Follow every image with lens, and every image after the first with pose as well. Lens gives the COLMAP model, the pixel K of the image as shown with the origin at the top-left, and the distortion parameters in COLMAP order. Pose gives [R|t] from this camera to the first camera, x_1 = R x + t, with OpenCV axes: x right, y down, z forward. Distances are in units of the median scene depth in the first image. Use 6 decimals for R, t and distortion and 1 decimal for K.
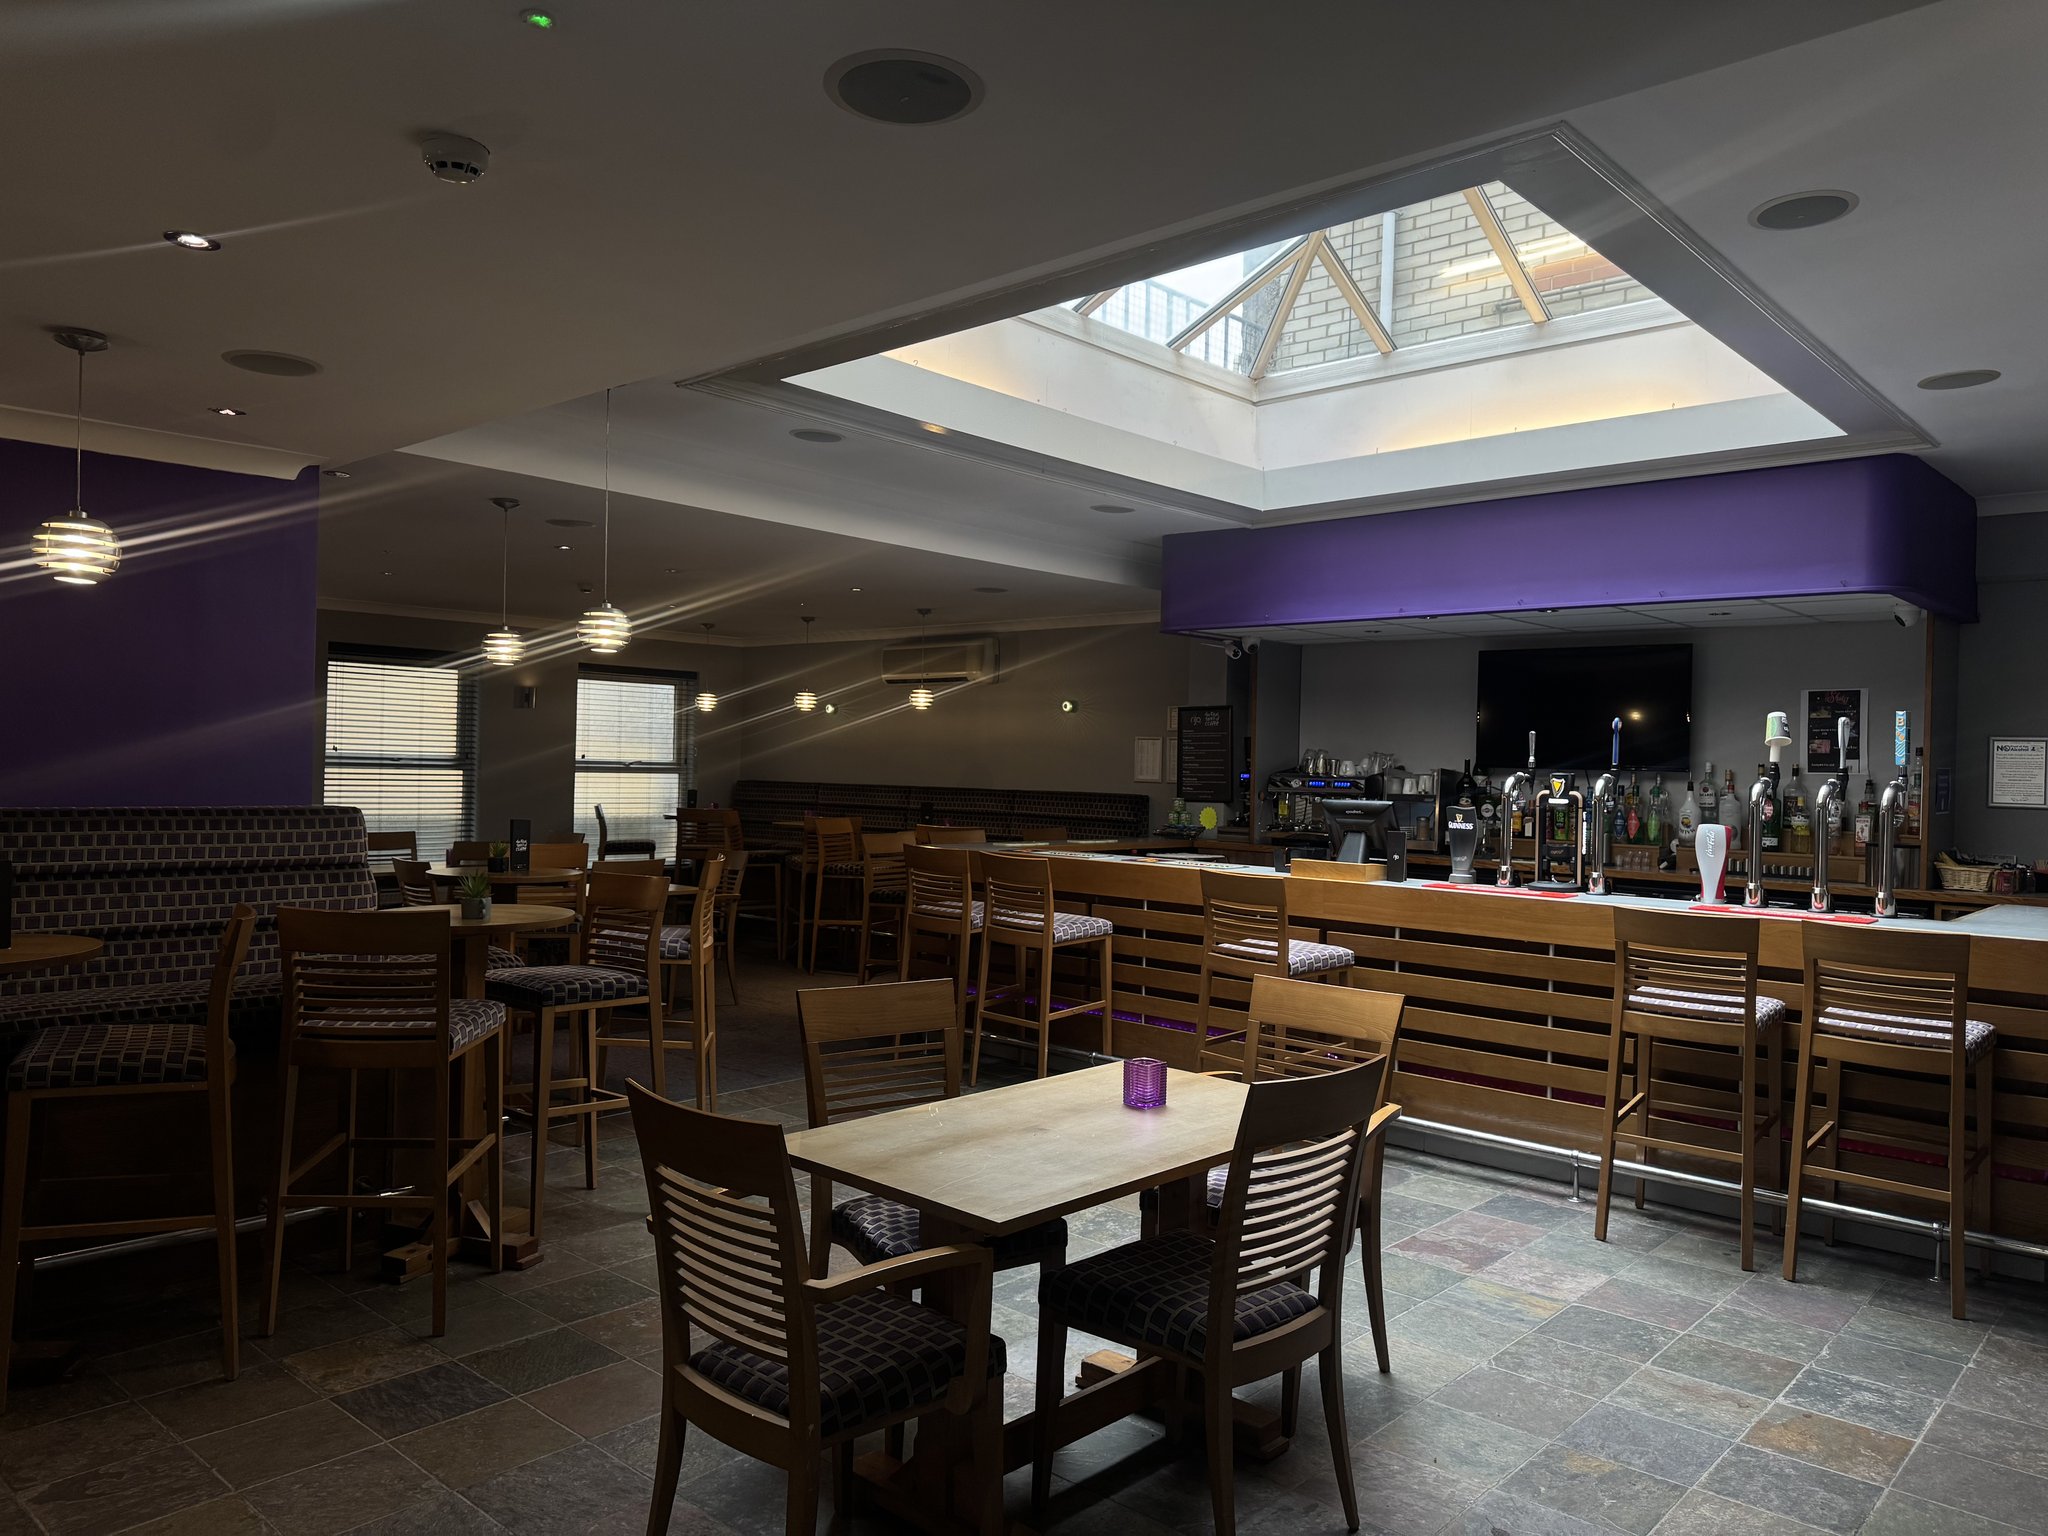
lens RADIAL K [[1392.4, 0, 1024.0], [0, 1392.4, 768.0], [0, 0, 1]] dist [0.161536, -0.135510]
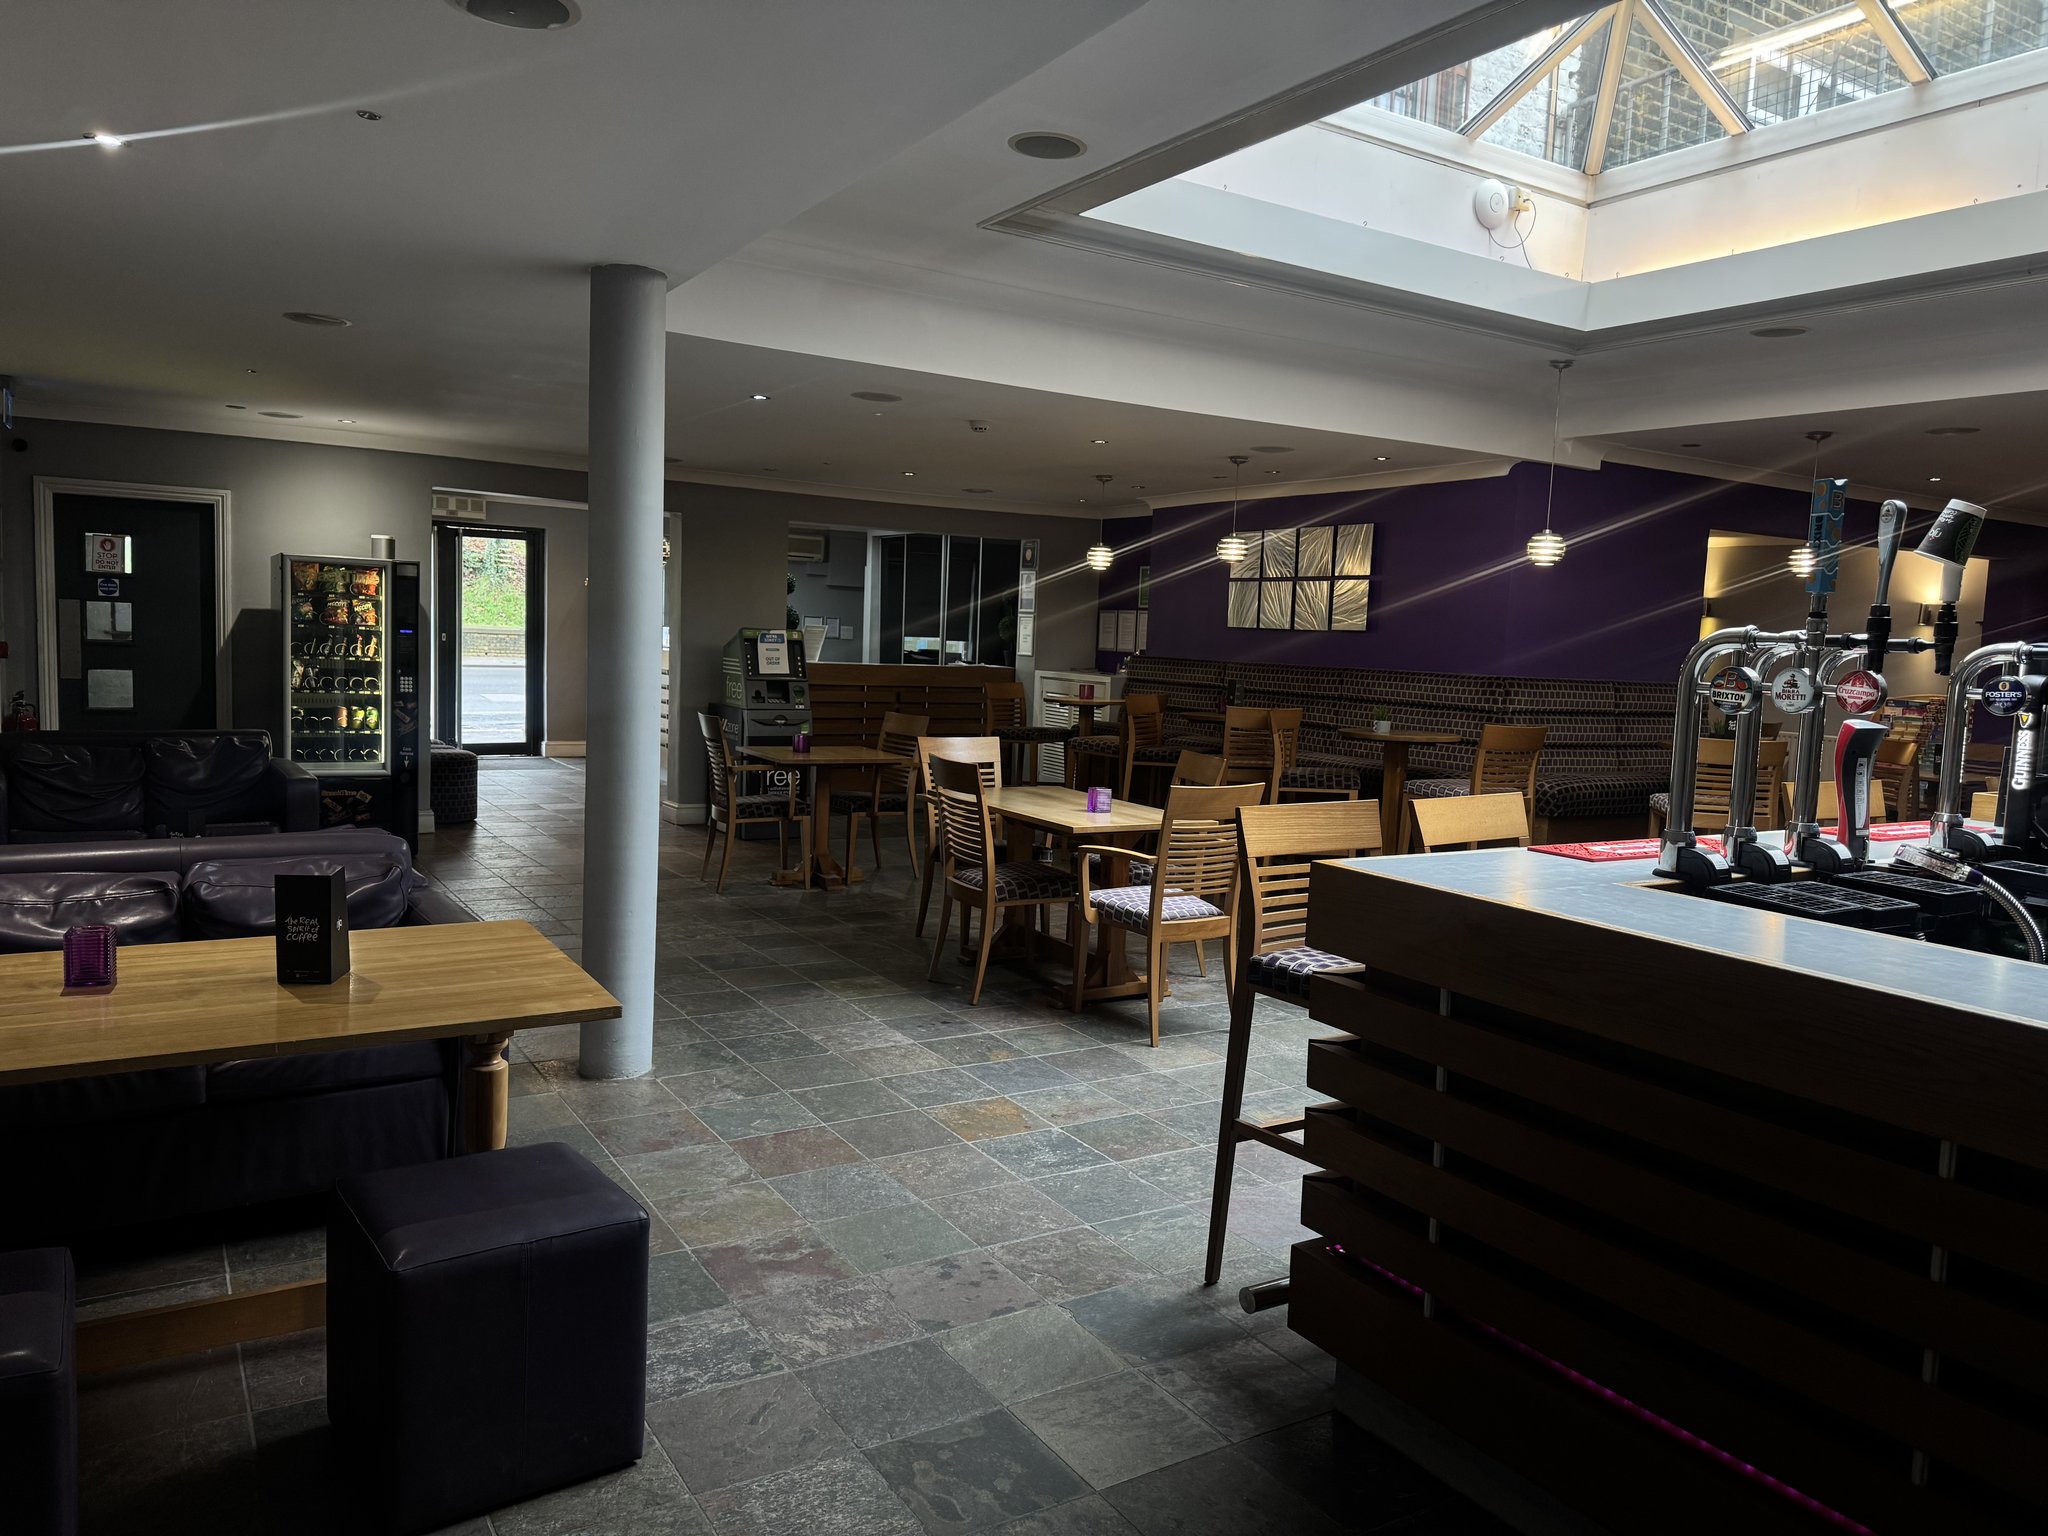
lens RADIAL K [[1392.4, 0, 1024.0], [0, 1392.4, 768.0], [0, 0, 1]] dist [0.161536, -0.135510]
pose [[-0.289983, 0.049116, -0.955770, 1.616622], [-0.047345, 0.996723, 0.065585, 0.074090], [0.955860, 0.064270, -0.286708, 1.299638]]
